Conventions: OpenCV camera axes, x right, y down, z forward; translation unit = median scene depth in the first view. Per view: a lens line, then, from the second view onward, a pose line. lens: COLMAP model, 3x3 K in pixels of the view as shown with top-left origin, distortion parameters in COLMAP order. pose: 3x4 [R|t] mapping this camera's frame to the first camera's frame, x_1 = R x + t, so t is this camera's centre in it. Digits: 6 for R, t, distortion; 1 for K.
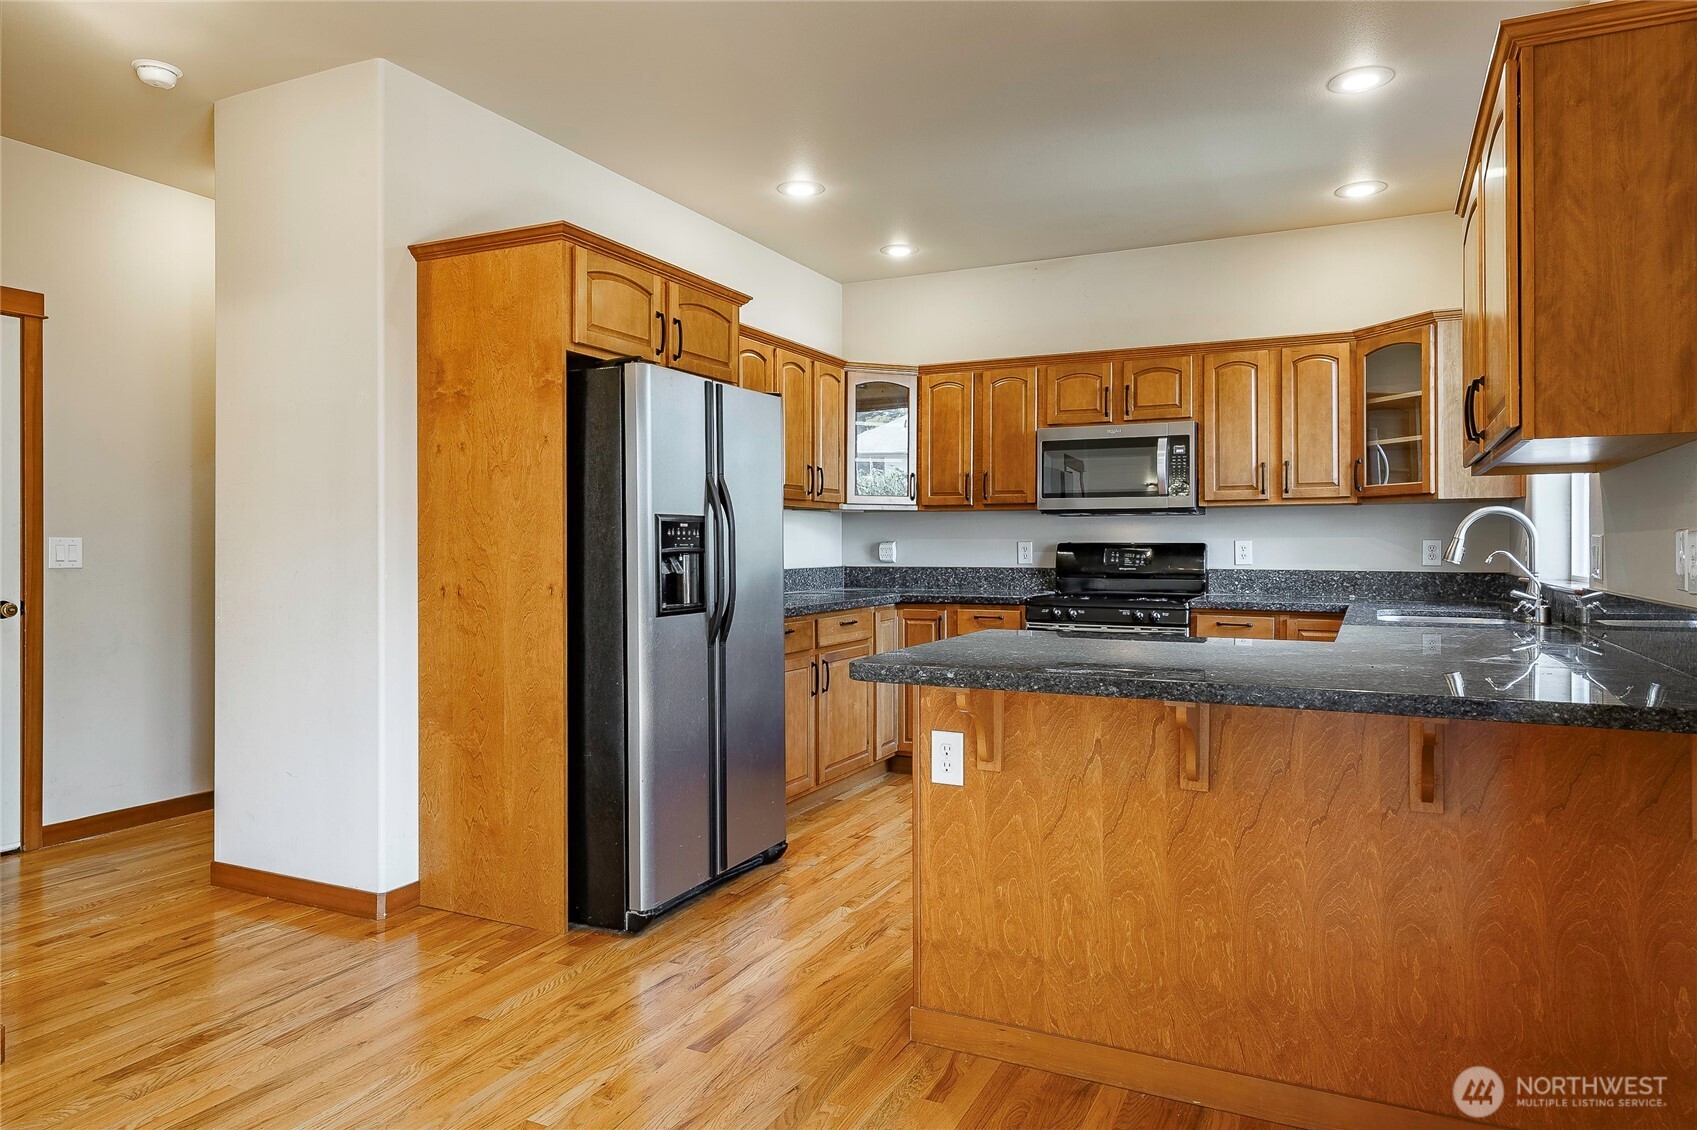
lens RADIAL K [[1083.3, 0, 822.1], [0, 1083.3, 534.4], [0, 0, 1]] dist [0.011980, 0.003694]
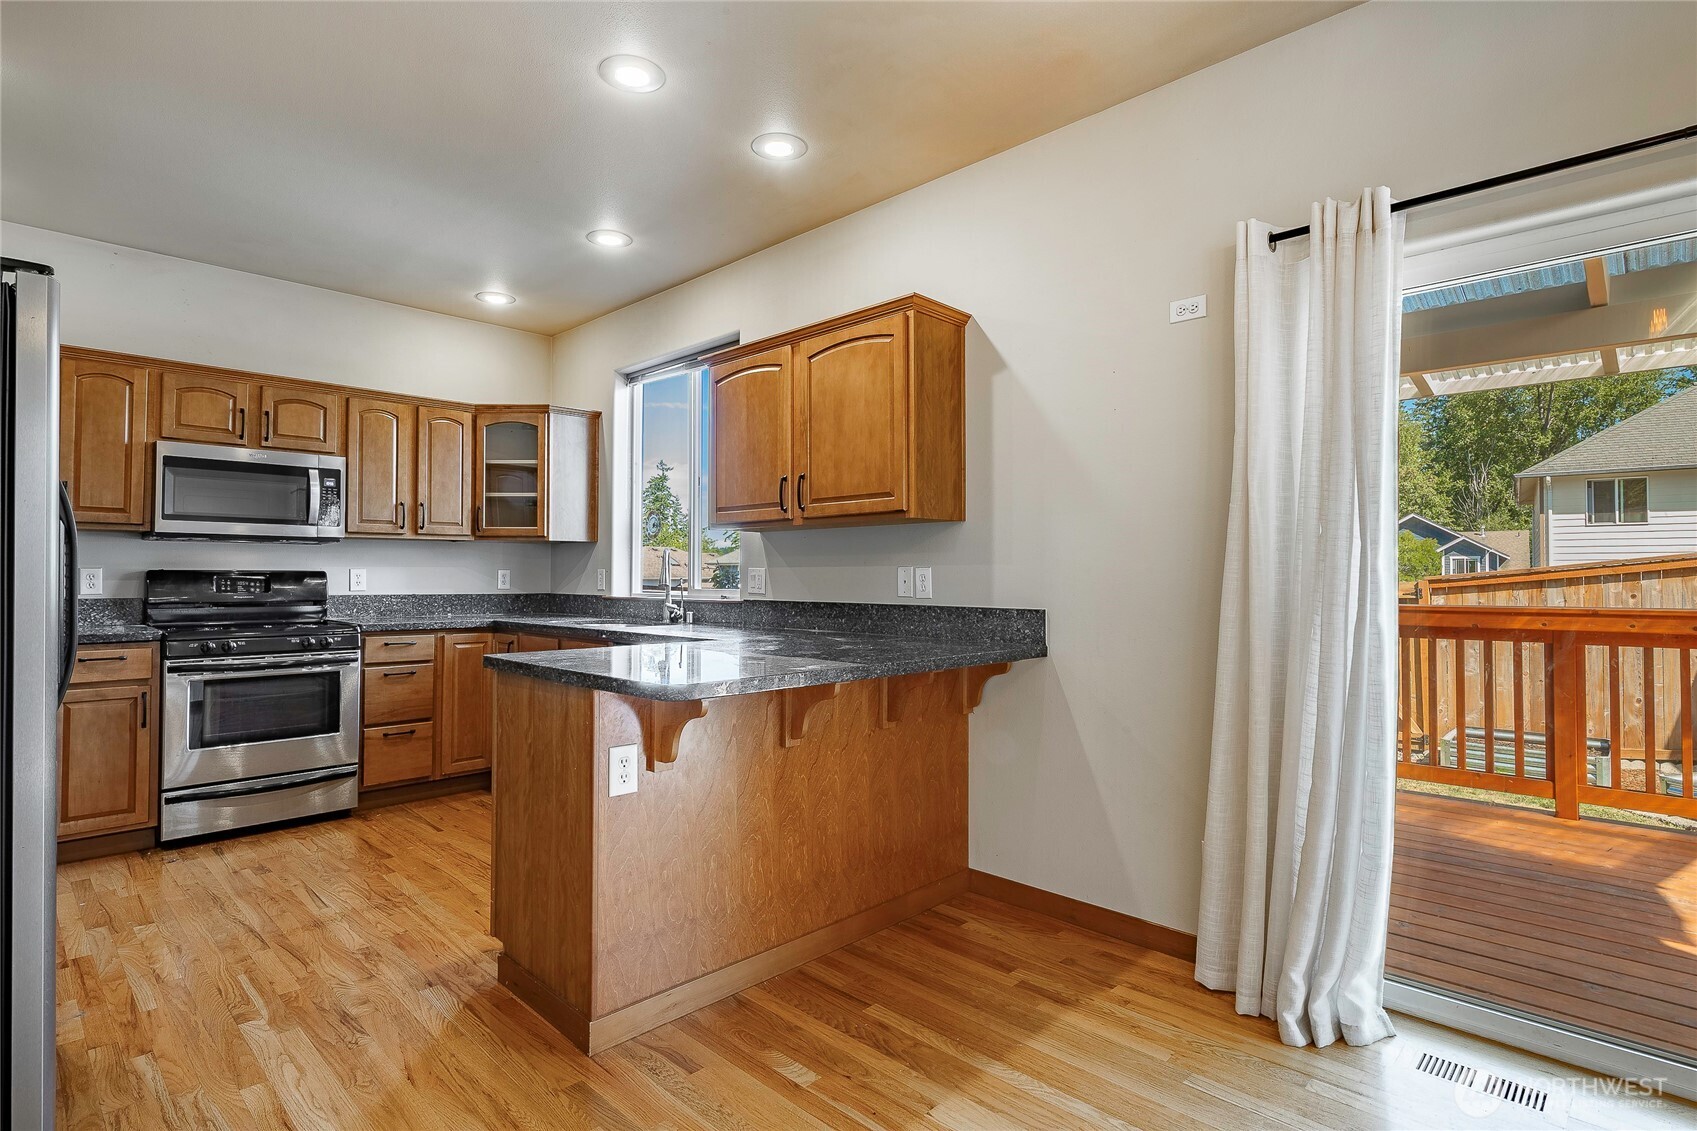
lens RADIAL K [[855.7, 0, 852.6], [0, 855.7, 559.7], [0, 0, 1]] dist [0.000510, -0.001783]
pose [[0.297552, 0.018411, 0.954528, -0.446379], [-0.011503, 0.999811, -0.015699, 0.005857], [-0.954636, -0.006308, 0.297707, 0.378209]]
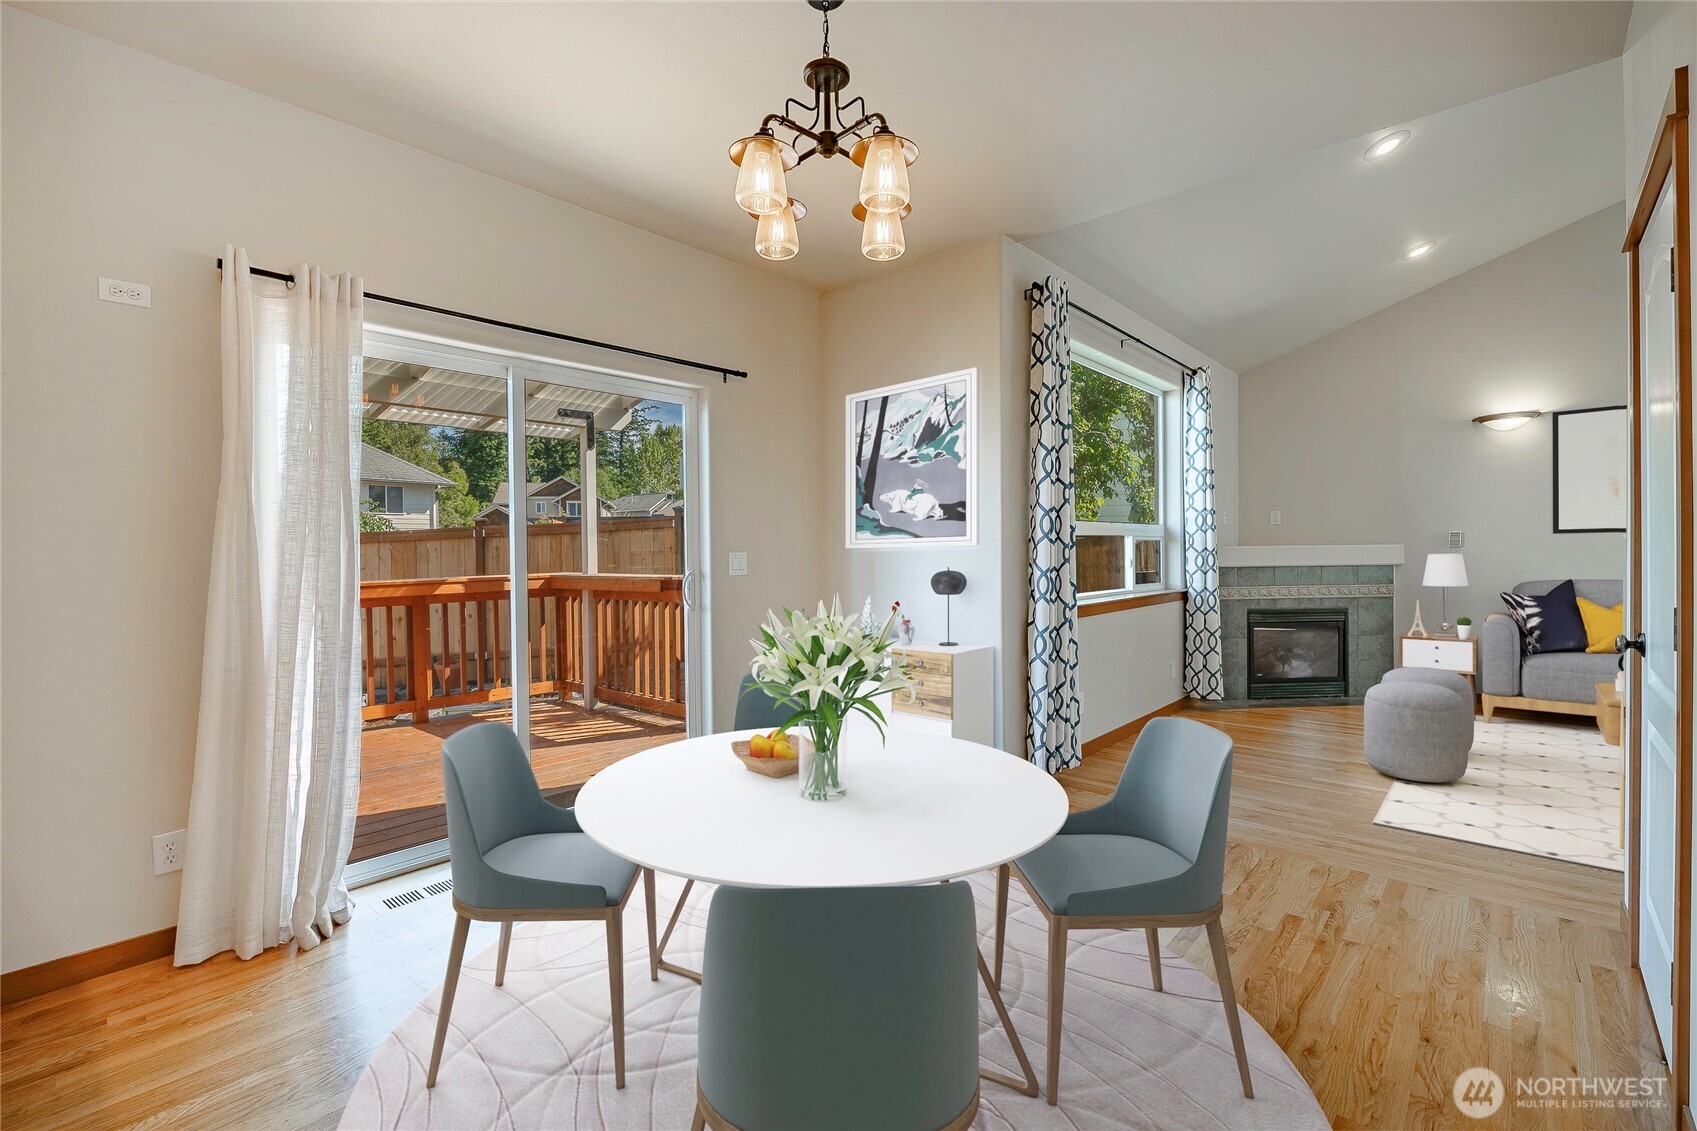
lens RADIAL K [[753.1, 0, 861.0], [0, 753.1, 559.3], [0, 0, 1]] dist [-0.004619, -0.001310]
pose [[-0.968721, 0.009371, 0.247975, -0.400297], [0.011090, 0.999923, 0.005536, -0.001256], [-0.247904, 0.008113, -0.968751, 0.764420]]
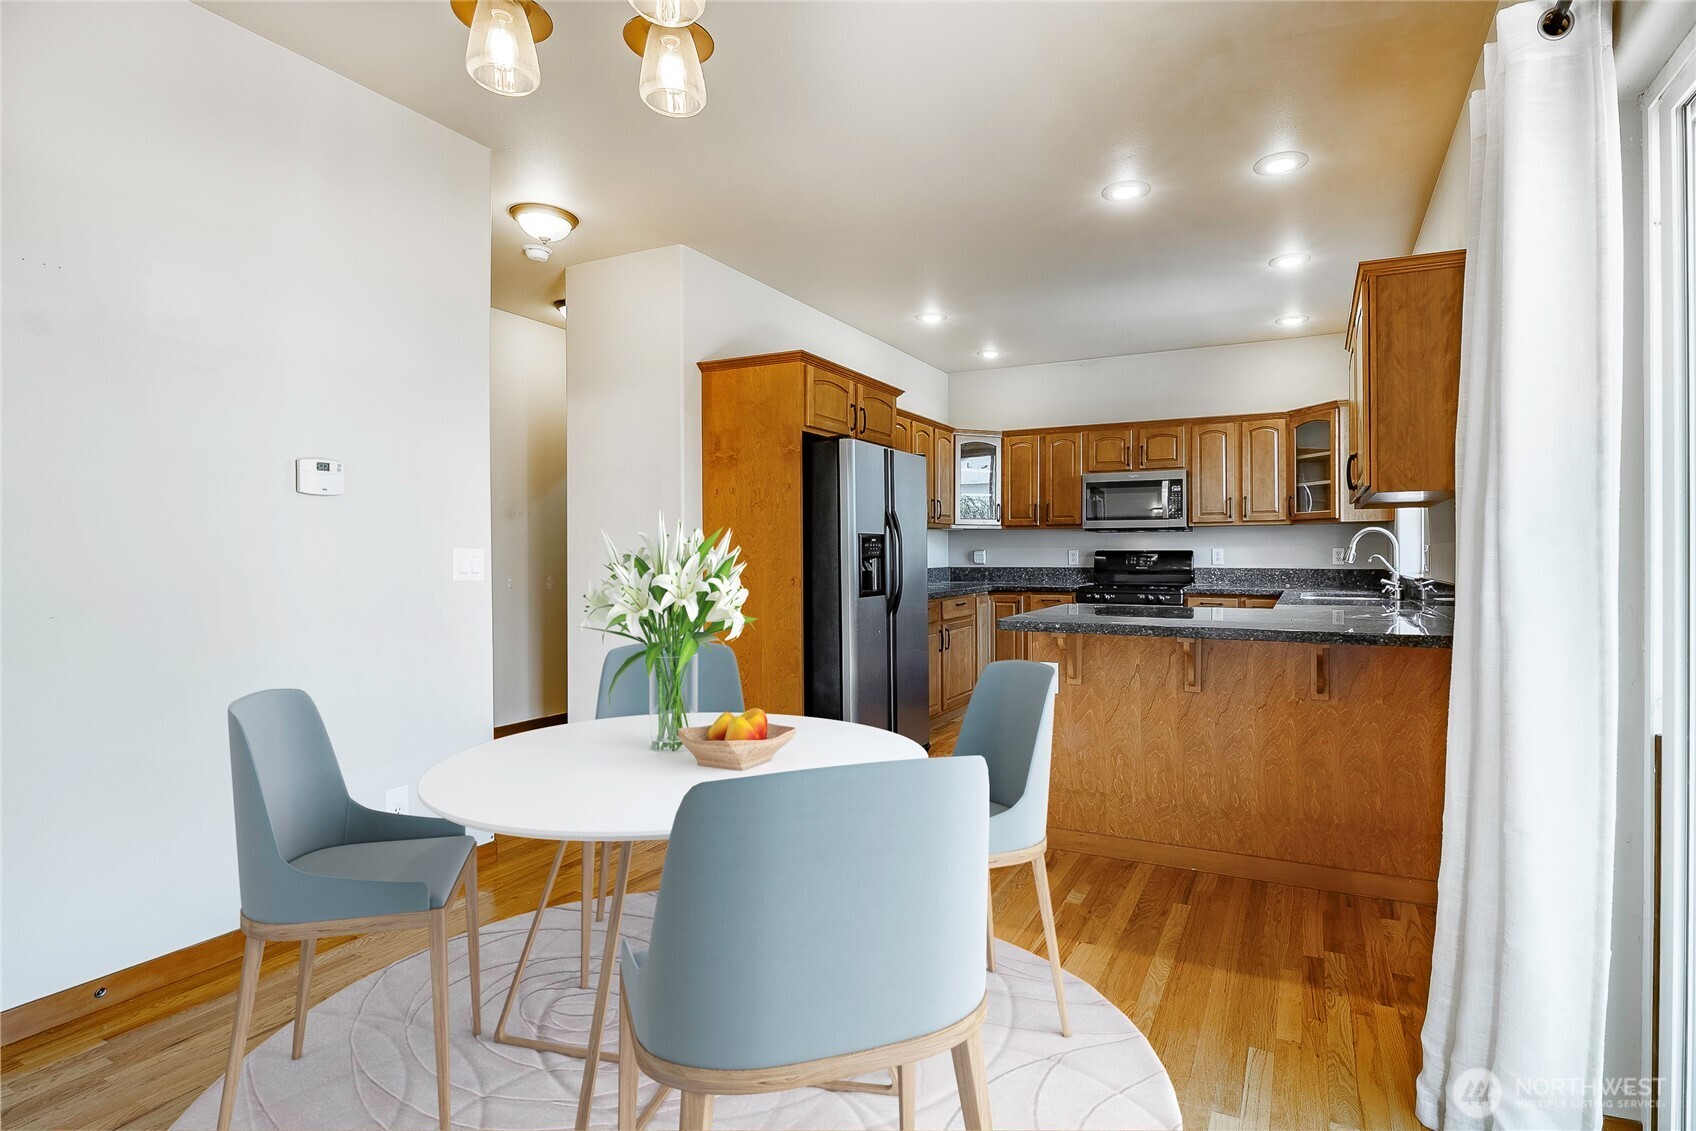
lens RADIAL K [[831.0, 0, 939.5], [0, 831.0, 547.2], [0, 0, 1]] dist [0.007254, 0.000660]
pose [[0.998741, -0.002447, 0.050102, -0.083913], [0.002257, 0.999990, 0.003837, -0.002313], [-0.050111, -0.003719, 0.998737, -0.203102]]
